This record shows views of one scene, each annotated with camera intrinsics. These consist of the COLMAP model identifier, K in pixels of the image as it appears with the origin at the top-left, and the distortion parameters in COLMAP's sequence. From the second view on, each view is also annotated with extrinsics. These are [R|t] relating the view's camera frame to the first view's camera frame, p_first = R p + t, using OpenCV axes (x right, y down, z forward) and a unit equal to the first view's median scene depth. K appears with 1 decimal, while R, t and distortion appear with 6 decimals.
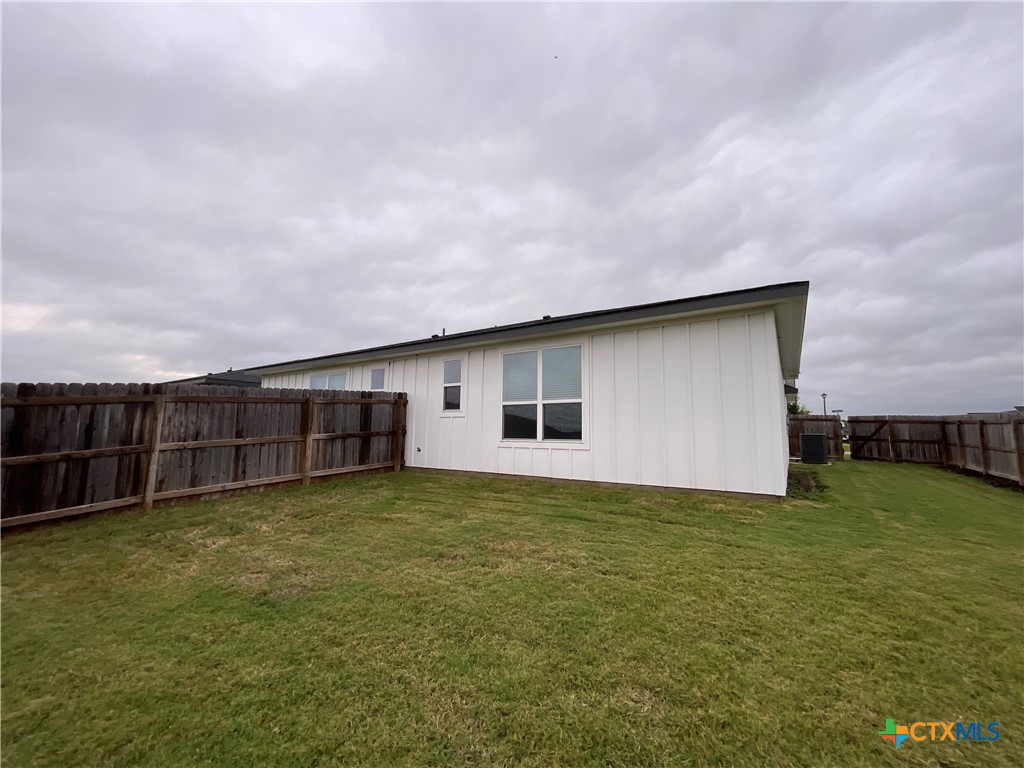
lens RADIAL K [[417.7, 0, 512.0], [0, 417.7, 390.0], [0, 0, 1]] dist [-0.003421, -0.000785]
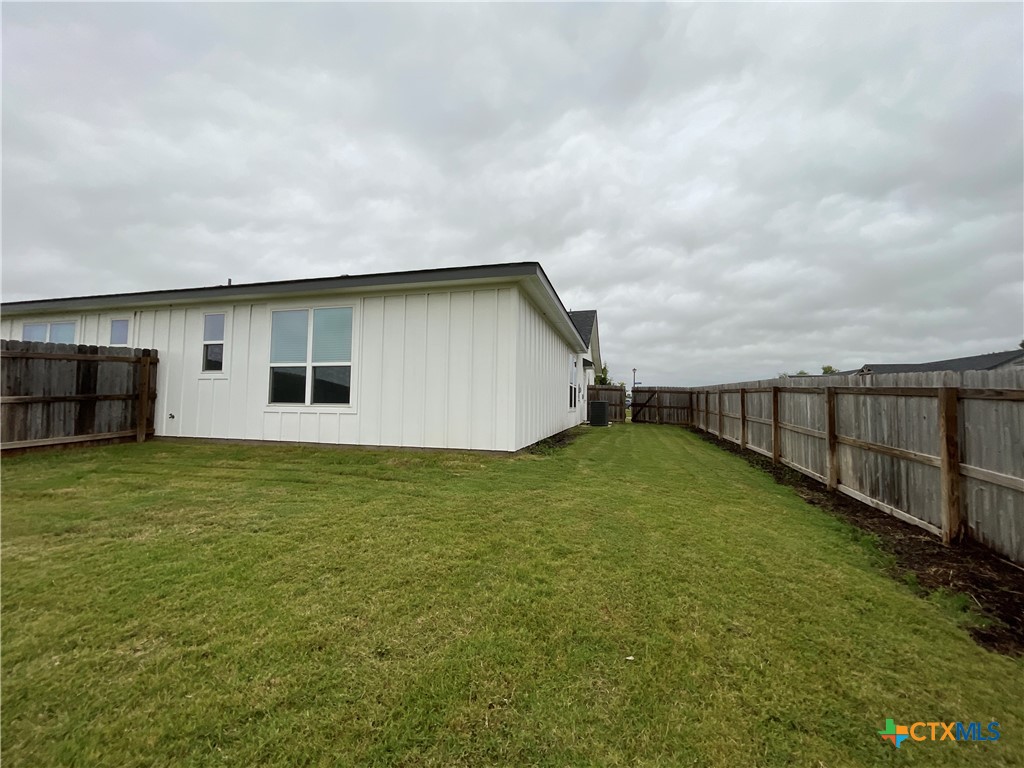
lens RADIAL K [[417.7, 0, 510.7], [0, 417.7, 380.9], [0, 0, 1]] dist [-0.003421, -0.000785]
pose [[0.944324, 0.018460, 0.328498, 0.149311], [-0.035439, 0.998323, 0.045774, 0.005515], [-0.327102, -0.054867, 0.943395, -0.035571]]
